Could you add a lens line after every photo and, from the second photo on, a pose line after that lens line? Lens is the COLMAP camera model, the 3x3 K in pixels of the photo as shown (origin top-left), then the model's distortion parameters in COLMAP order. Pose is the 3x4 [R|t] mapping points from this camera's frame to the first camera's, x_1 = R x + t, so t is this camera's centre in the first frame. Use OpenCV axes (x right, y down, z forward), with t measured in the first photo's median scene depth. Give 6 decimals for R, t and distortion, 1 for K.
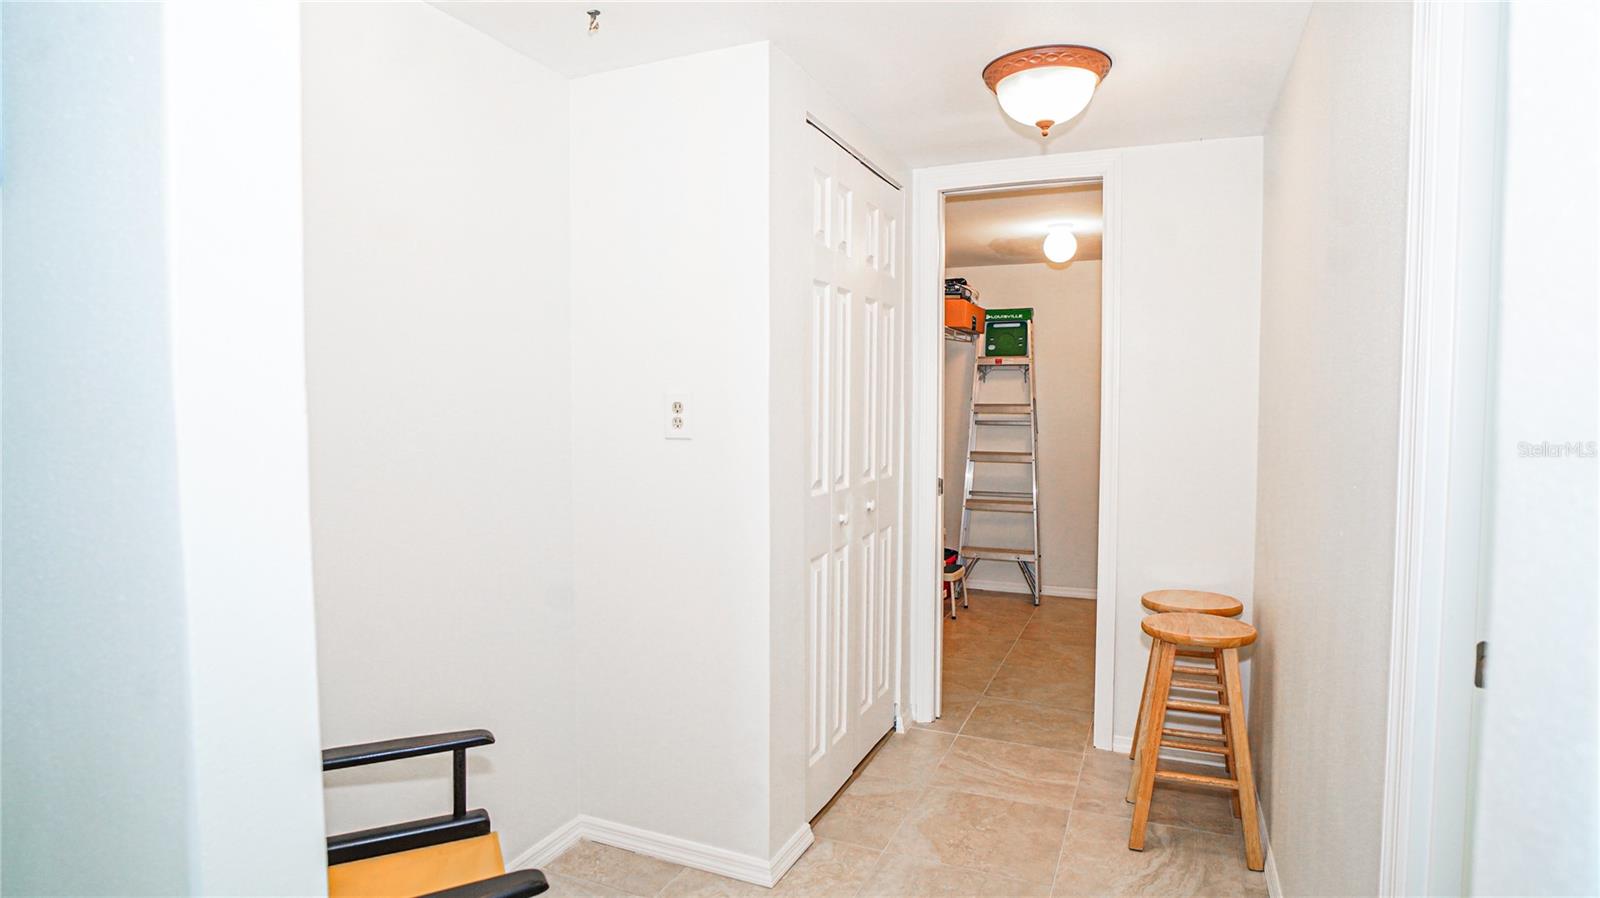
lens RADIAL K [[852.8, 0, 793.7], [0, 852.8, 430.2], [0, 0, 1]] dist [-0.061175, 0.036152]
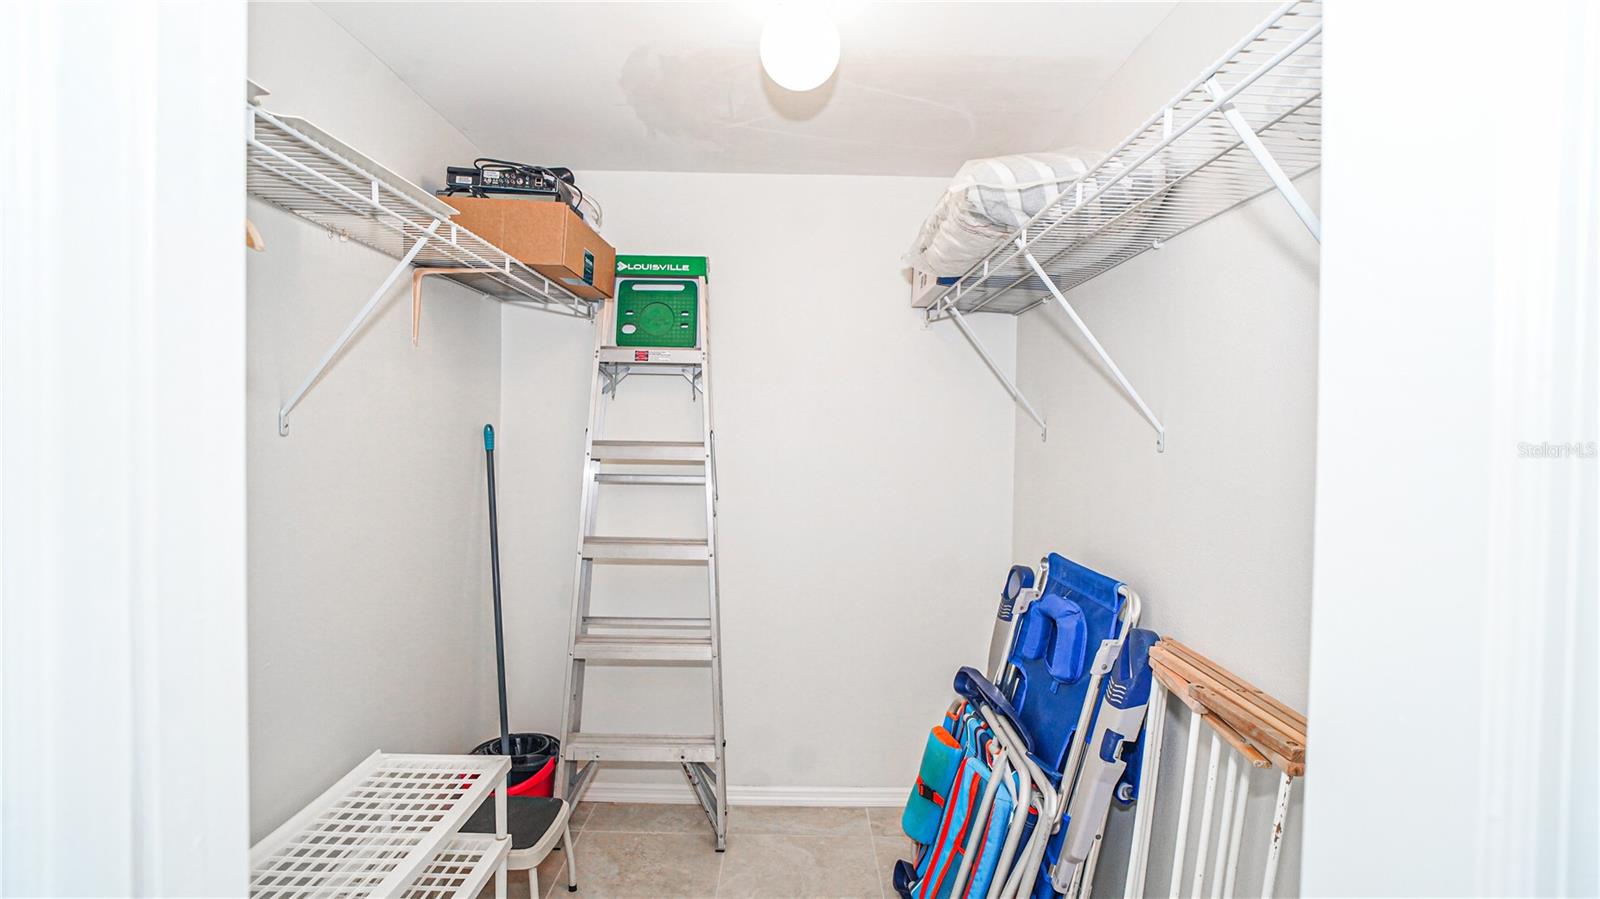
lens RADIAL K [[852.8, 0, 793.7], [0, 852.8, 430.7], [0, 0, 1]] dist [-0.061175, 0.036152]
pose [[0.917135, 0.004932, 0.398547, 0.121957], [0.004146, 0.999751, -0.021913, -0.025673], [-0.398556, 0.021750, 0.916886, 0.499533]]
